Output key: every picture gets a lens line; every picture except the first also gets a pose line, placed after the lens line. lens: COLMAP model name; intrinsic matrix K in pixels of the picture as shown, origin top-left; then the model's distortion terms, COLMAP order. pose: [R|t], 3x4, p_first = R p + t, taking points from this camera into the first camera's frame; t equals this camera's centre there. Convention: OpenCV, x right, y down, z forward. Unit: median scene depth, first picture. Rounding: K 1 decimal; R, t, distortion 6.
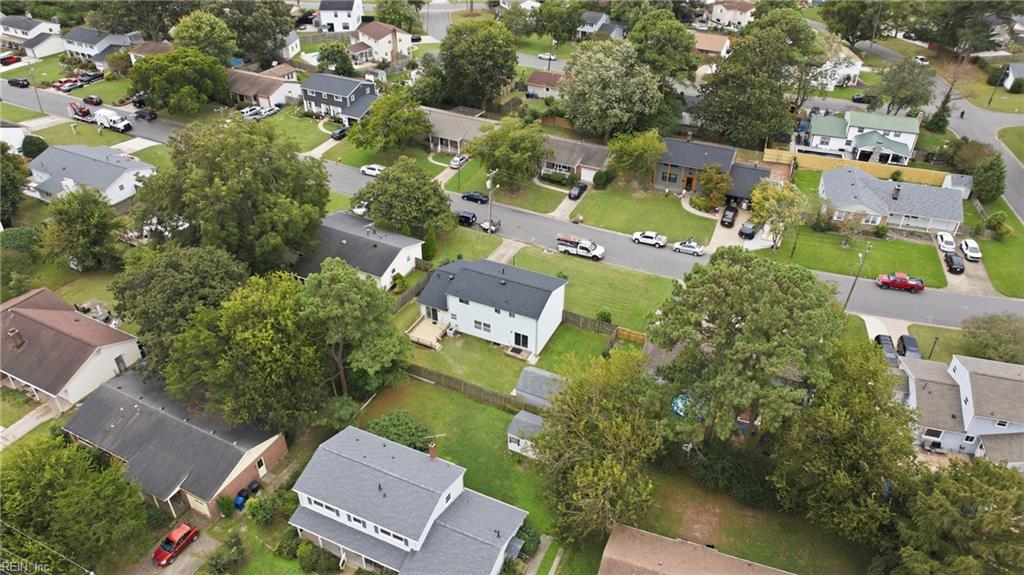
lens RADIAL K [[720.7, 0, 512.0], [0, 720.7, 287.5], [0, 0, 1]] dist [-0.034497, 0.042340]
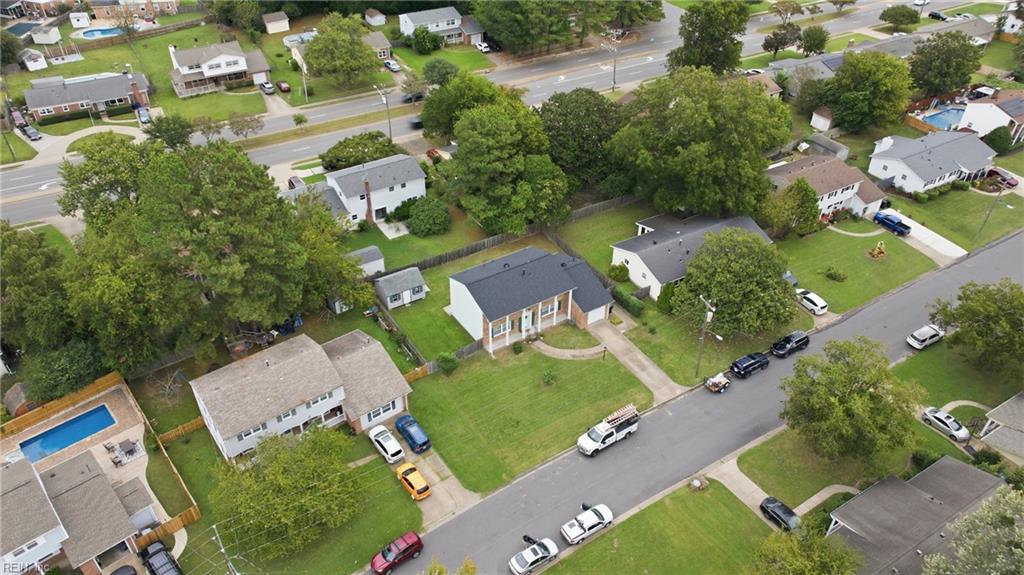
lens RADIAL K [[730.6, 0, 512.0], [0, 730.6, 287.5], [0, 0, 1]] dist [-0.030929, -0.001644]
pose [[-0.525485, 0.501629, -0.687193, 0.527724], [-0.487096, 0.484851, 0.726400, -0.557945], [0.697570, 0.716441, -0.010440, 0.794146]]
